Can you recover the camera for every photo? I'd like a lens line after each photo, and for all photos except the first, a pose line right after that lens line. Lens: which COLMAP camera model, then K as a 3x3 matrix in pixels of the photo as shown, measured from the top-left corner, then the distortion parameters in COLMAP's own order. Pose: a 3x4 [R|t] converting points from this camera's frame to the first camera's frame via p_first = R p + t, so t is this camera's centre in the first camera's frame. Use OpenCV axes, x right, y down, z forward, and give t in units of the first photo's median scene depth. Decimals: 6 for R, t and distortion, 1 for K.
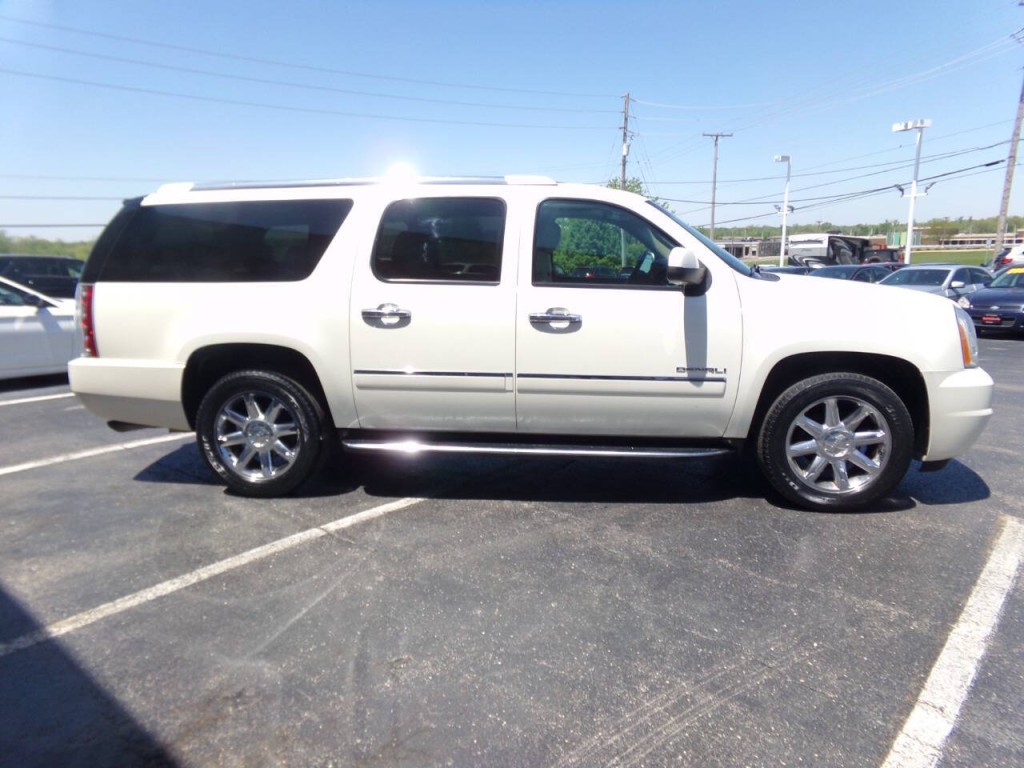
lens RADIAL K [[703.1, 0, 514.6], [0, 703.1, 388.7], [0, 0, 1]] dist [-0.002964, 0.021977]
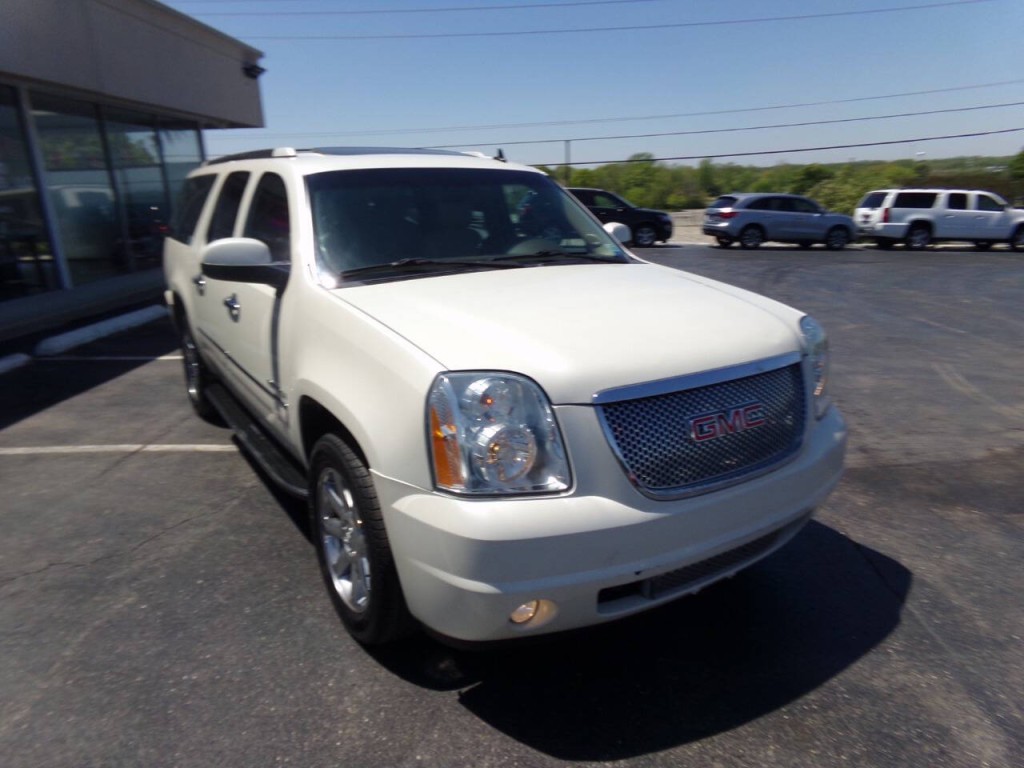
lens RADIAL K [[703.1, 0, 505.7], [0, 703.1, 385.4], [0, 0, 1]] dist [-0.002964, 0.021977]
pose [[0.629853, 0.210715, -0.747586, 0.988064], [-0.138224, 0.977542, 0.159075, -0.187482], [0.764316, 0.003141, 0.644834, 0.648141]]
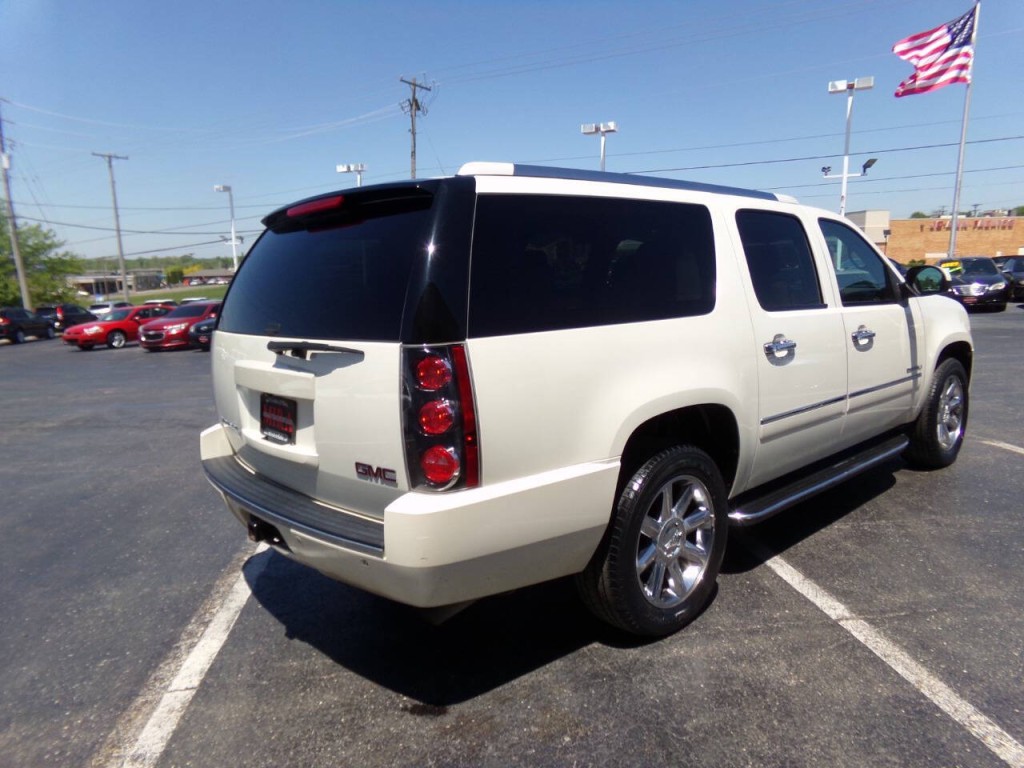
lens RADIAL K [[703.1, 0, 520.1], [0, 703.1, 393.3], [0, 0, 1]] dist [-0.002964, 0.021977]
pose [[0.659704, -0.141330, 0.738117, -0.991922], [0.169686, 0.984807, 0.036905, -0.132326], [-0.732118, 0.100901, 0.673663, 0.667741]]
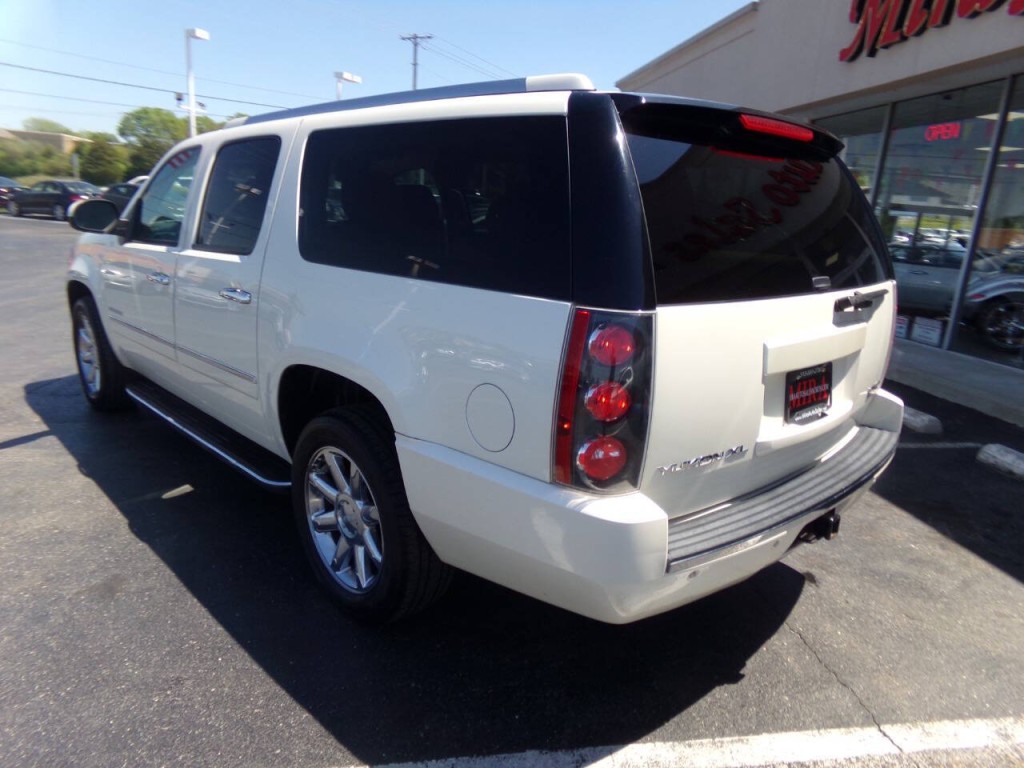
lens RADIAL K [[703.1, 0, 513.1], [0, 703.1, 390.8], [0, 0, 1]] dist [-0.002964, 0.021977]
pose [[-0.769775, -0.187326, 0.610209, -0.811870], [0.074976, 0.922817, 0.377873, -0.351458], [-0.633896, 0.336628, -0.696317, 1.824123]]
